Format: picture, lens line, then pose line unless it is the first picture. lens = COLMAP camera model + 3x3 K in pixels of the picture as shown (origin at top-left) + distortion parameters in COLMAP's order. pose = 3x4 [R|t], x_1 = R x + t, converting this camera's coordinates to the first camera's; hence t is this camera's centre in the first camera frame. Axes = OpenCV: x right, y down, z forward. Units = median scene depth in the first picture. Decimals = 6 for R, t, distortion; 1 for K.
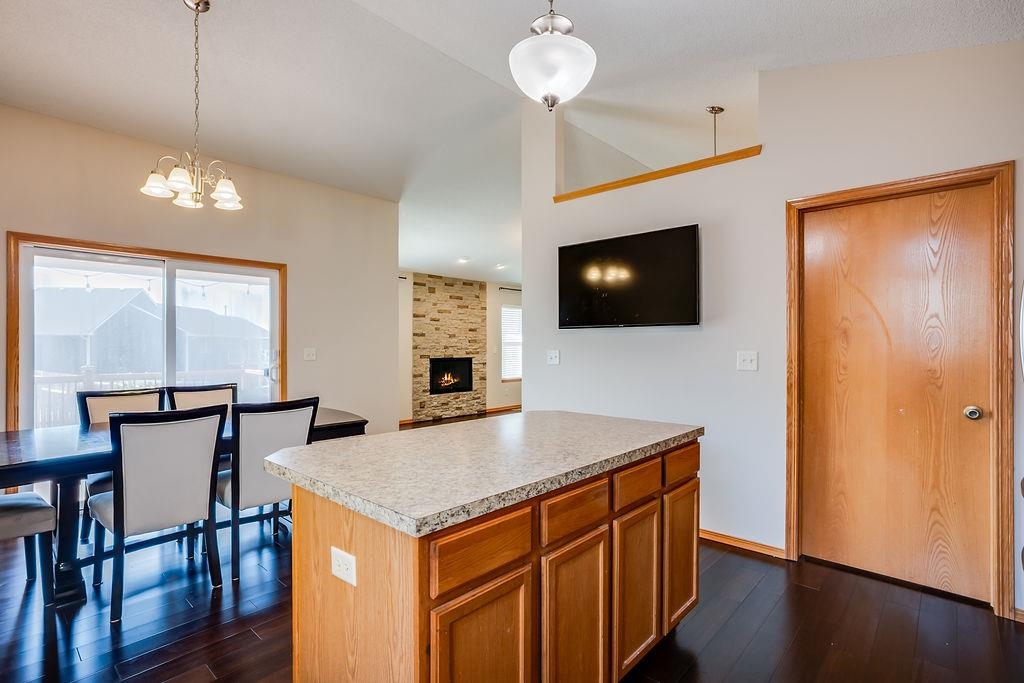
lens RADIAL K [[488.3, 0, 511.7], [0, 488.3, 345.6], [0, 0, 1]] dist [-0.036687, 0.016178]
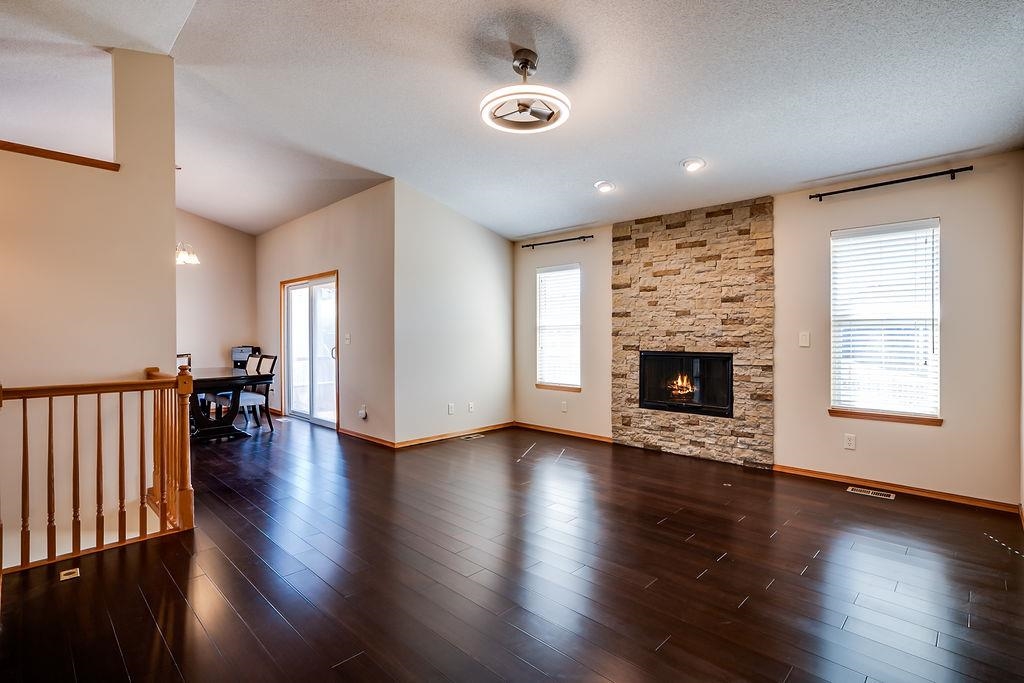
lens RADIAL K [[488.3, 0, 519.8], [0, 488.3, 335.8], [0, 0, 1]] dist [-0.036687, 0.016178]
pose [[-0.006099, 0.004625, -0.999971, 0.458511], [0.003988, 0.999981, 0.004600, 0.003084], [0.999973, -0.003960, -0.006118, 0.828253]]
